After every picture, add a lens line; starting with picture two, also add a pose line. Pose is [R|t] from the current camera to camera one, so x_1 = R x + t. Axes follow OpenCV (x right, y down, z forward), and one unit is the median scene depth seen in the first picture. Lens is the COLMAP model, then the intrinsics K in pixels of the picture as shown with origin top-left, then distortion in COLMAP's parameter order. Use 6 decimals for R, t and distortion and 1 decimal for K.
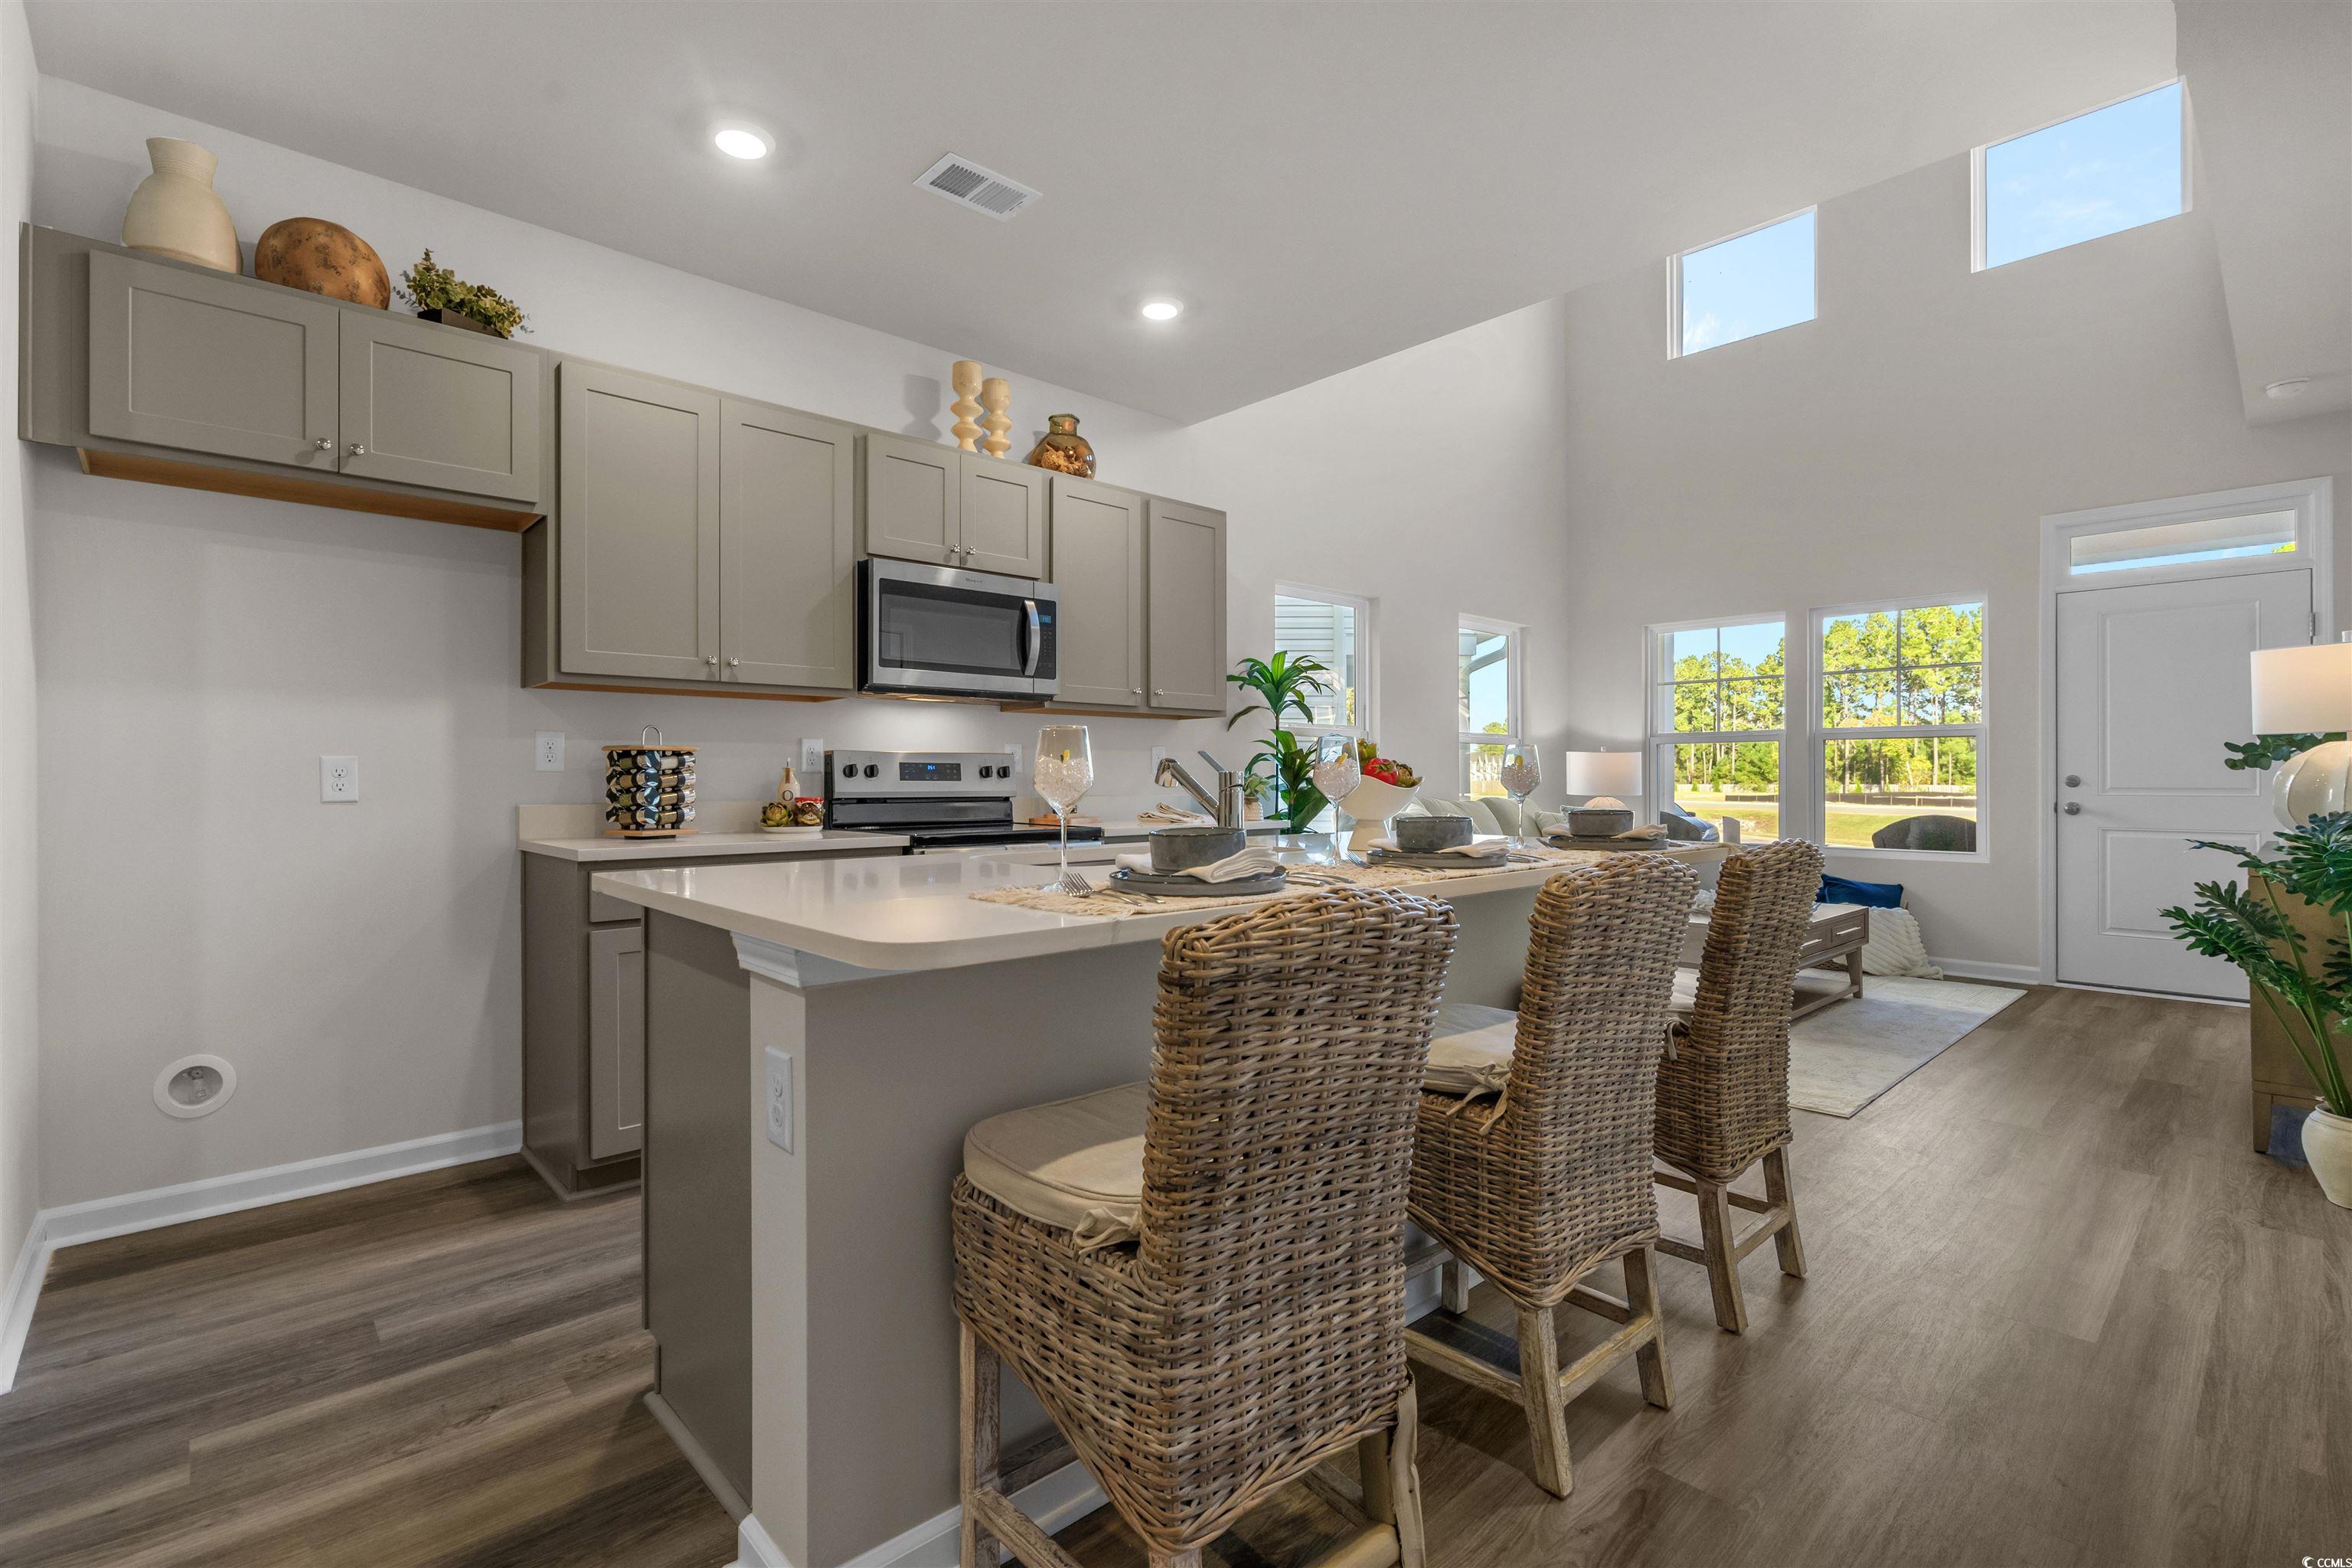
lens RADIAL K [[1074.5, 0, 1185.2], [0, 1074.5, 774.5], [0, 0, 1]] dist [0.002119, 0.000099]
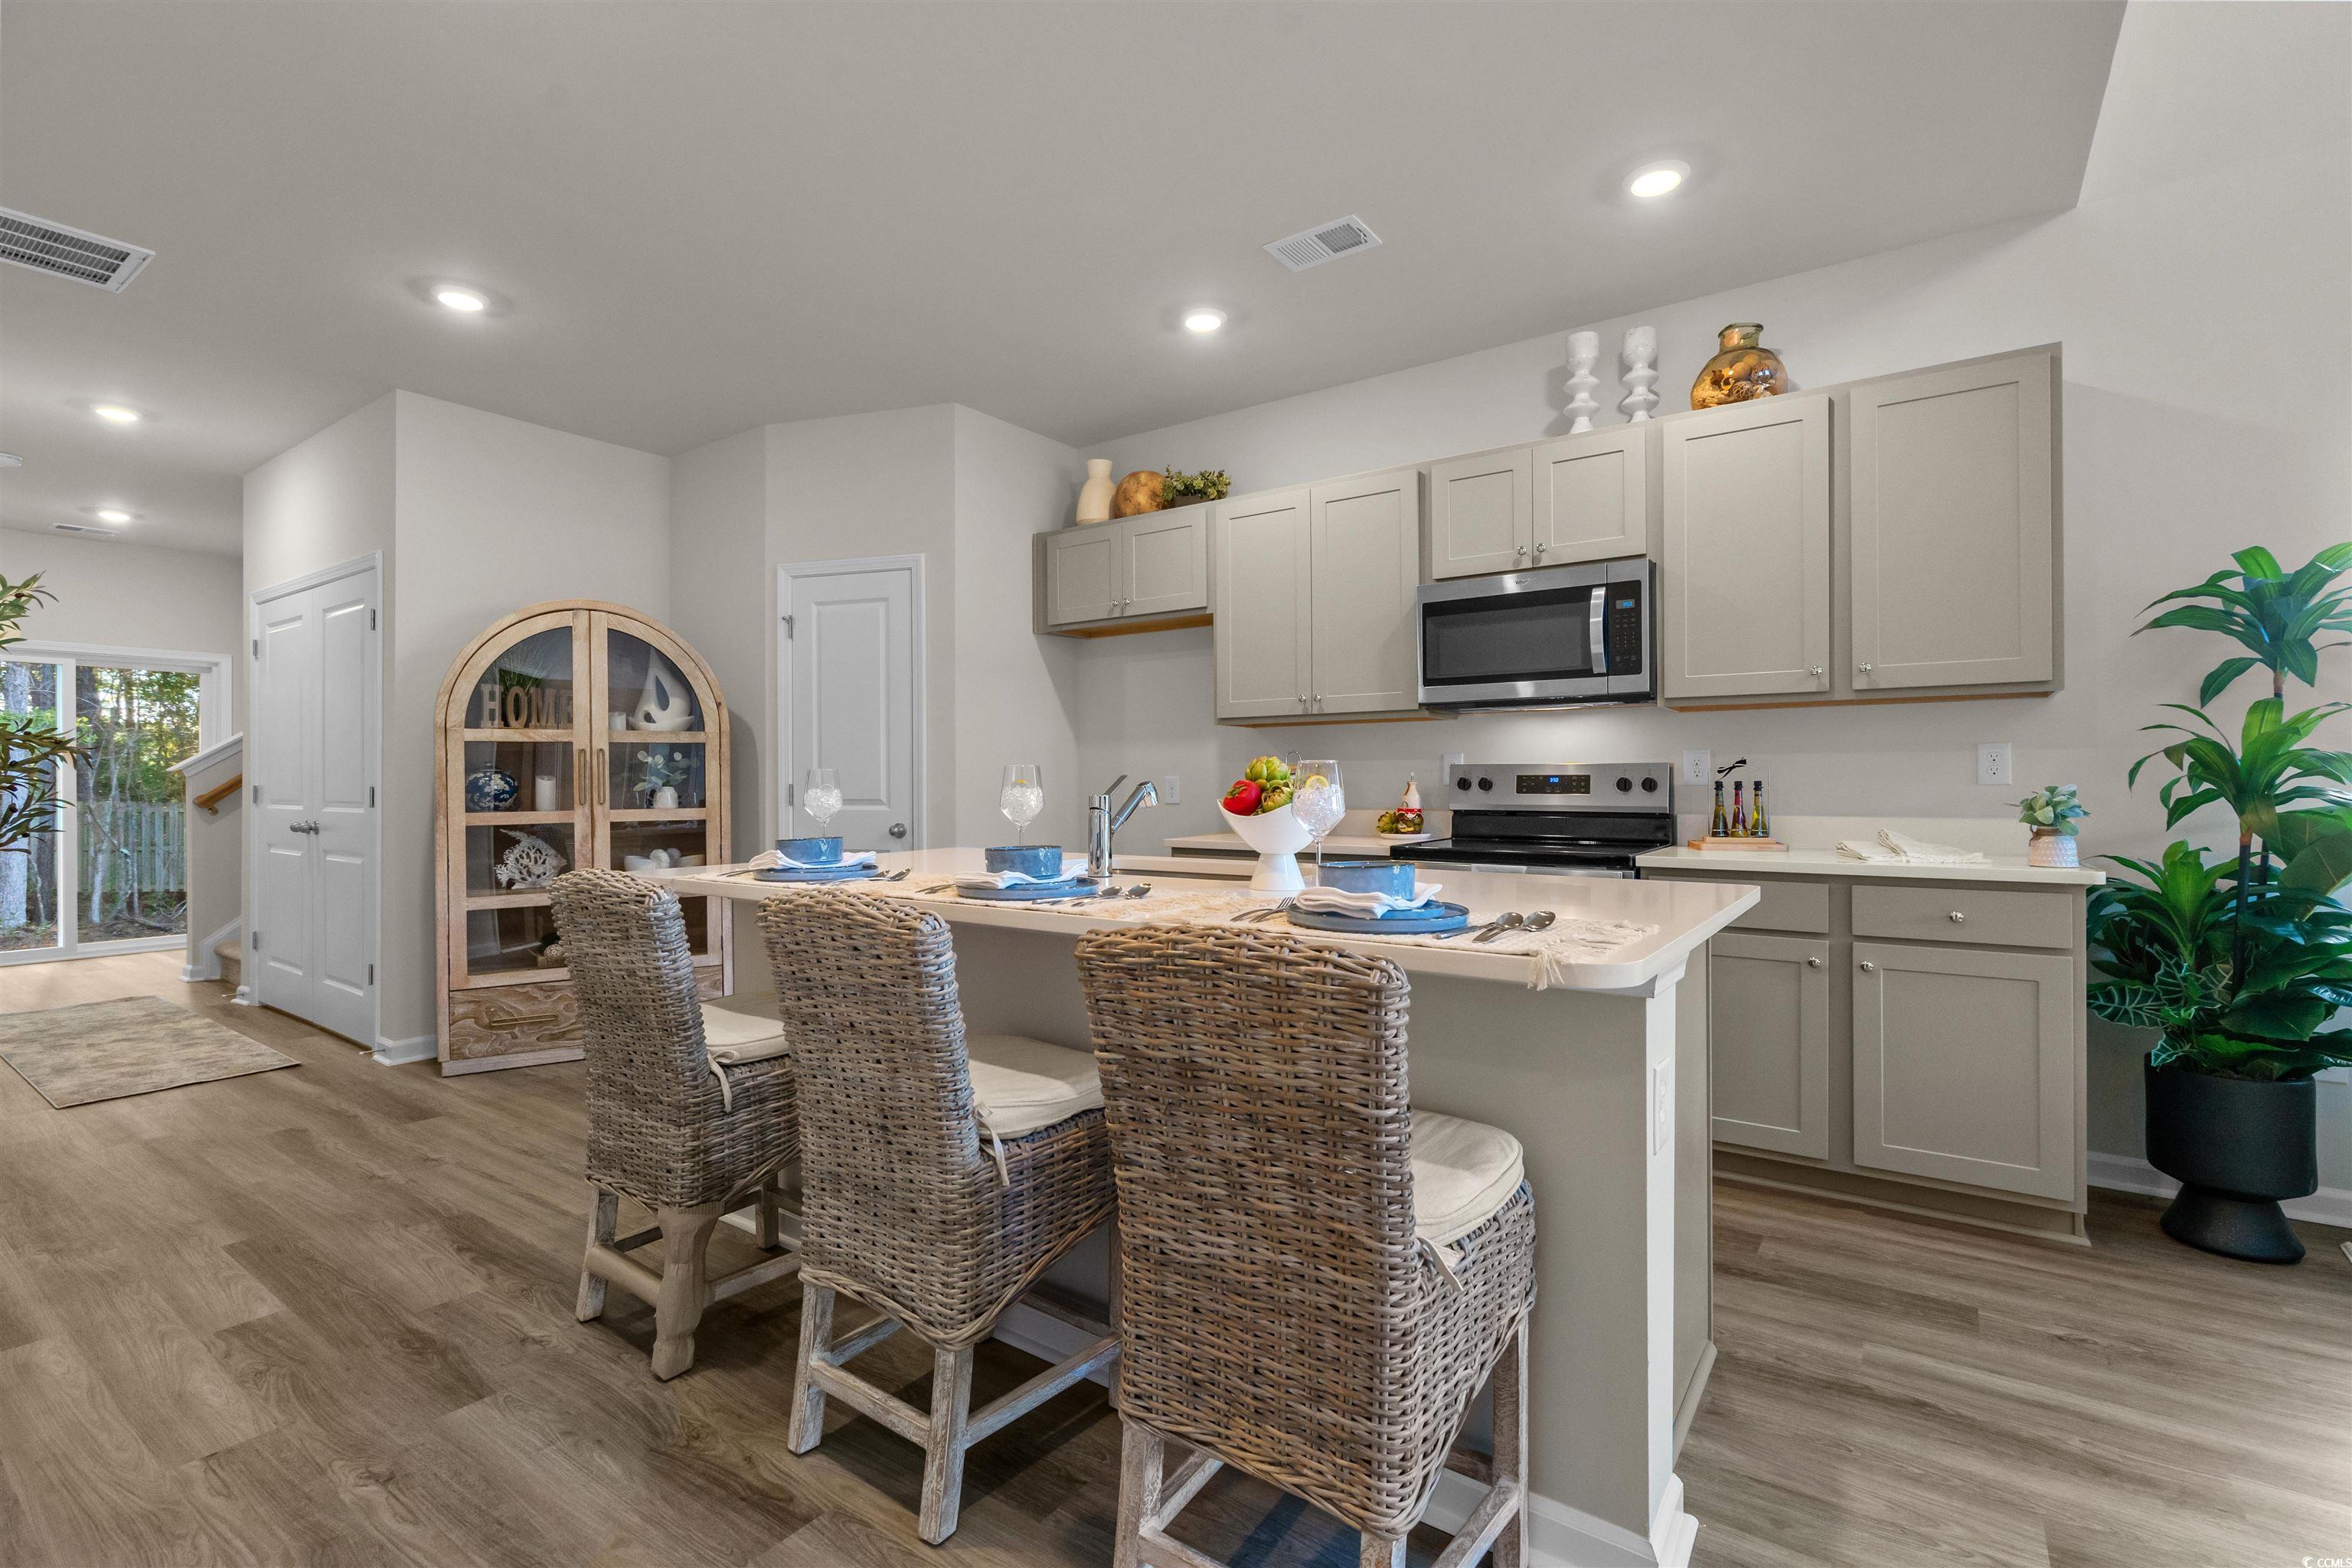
lens RADIAL K [[1055.6, 0, 1112.5], [0, 1055.6, 776.8], [0, 0, 1]] dist [-0.000004, -0.000047]
pose [[0.188874, -0.005526, -0.981986, 0.621890], [0.005114, 0.999976, -0.004643, -0.007208], [0.981988, -0.004145, 0.188897, 0.447727]]
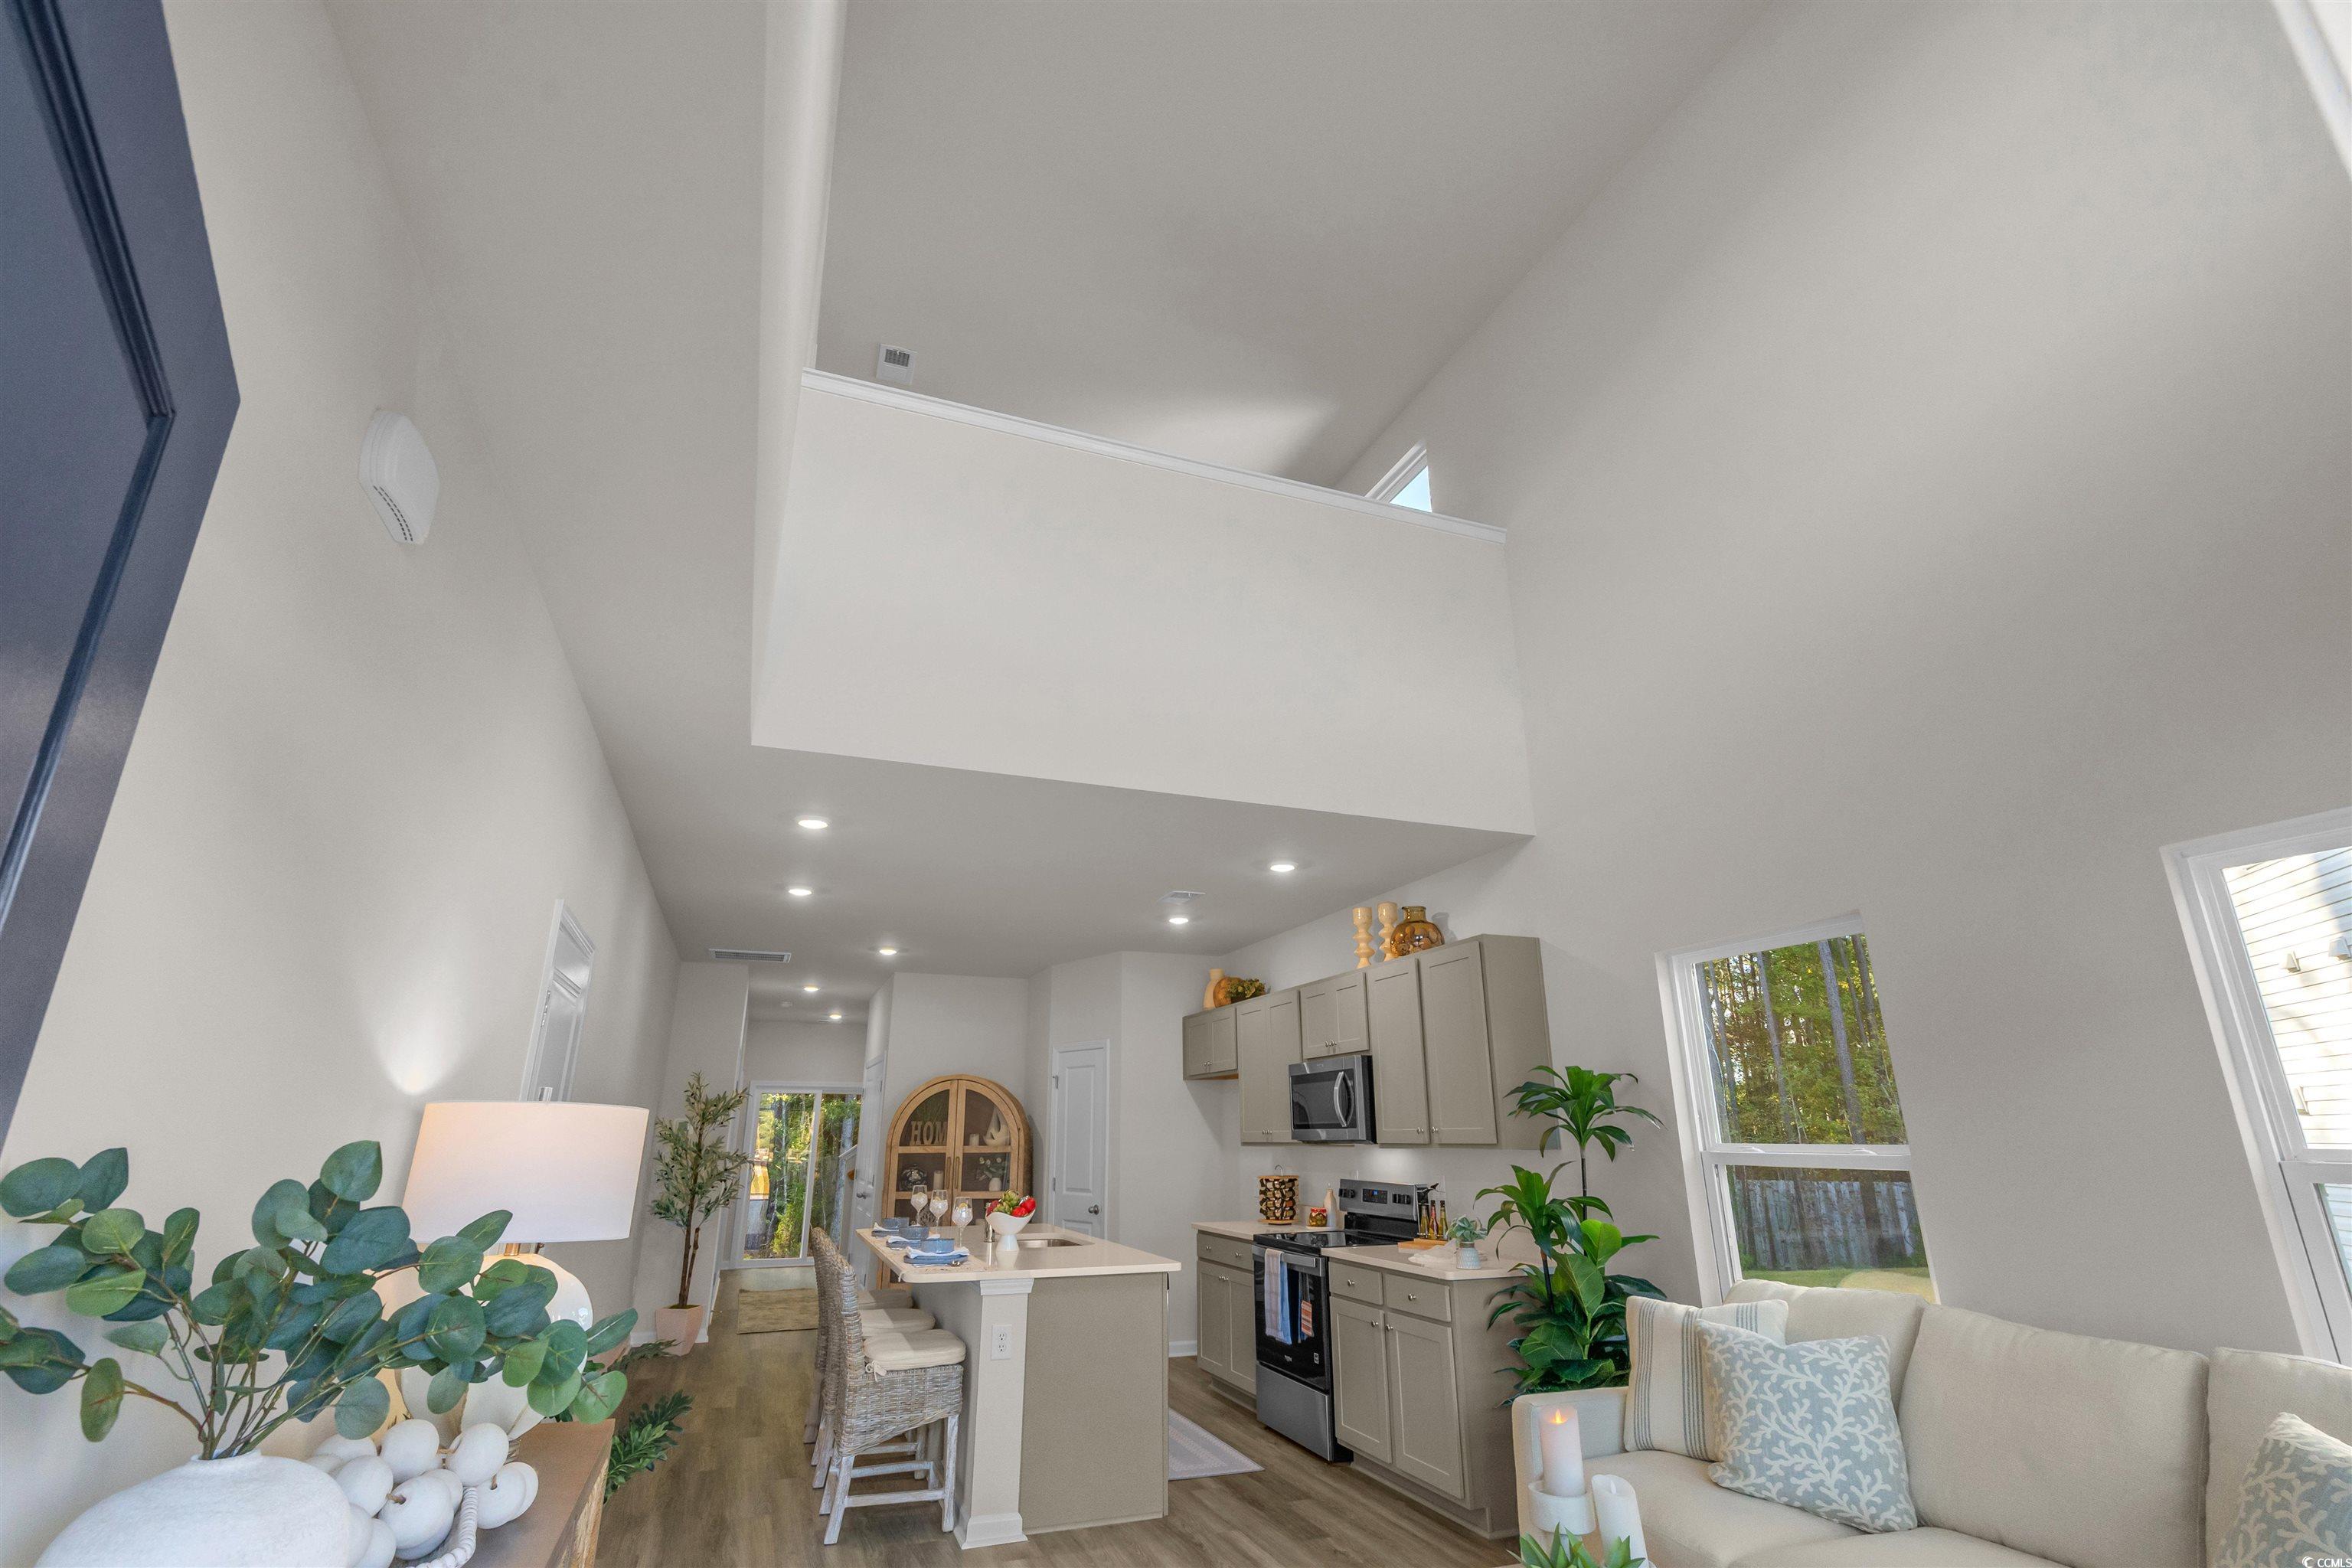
lens RADIAL K [[1058.7, 0, 1171.5], [0, 1058.7, 811.6], [0, 0, 1]] dist [0.002071, 0.000271]
pose [[-0.379872, -0.271096, -0.884423, 1.290018], [0.002616, 0.955774, -0.294091, -0.080426], [0.925035, -0.114030, -0.362363, 1.349863]]
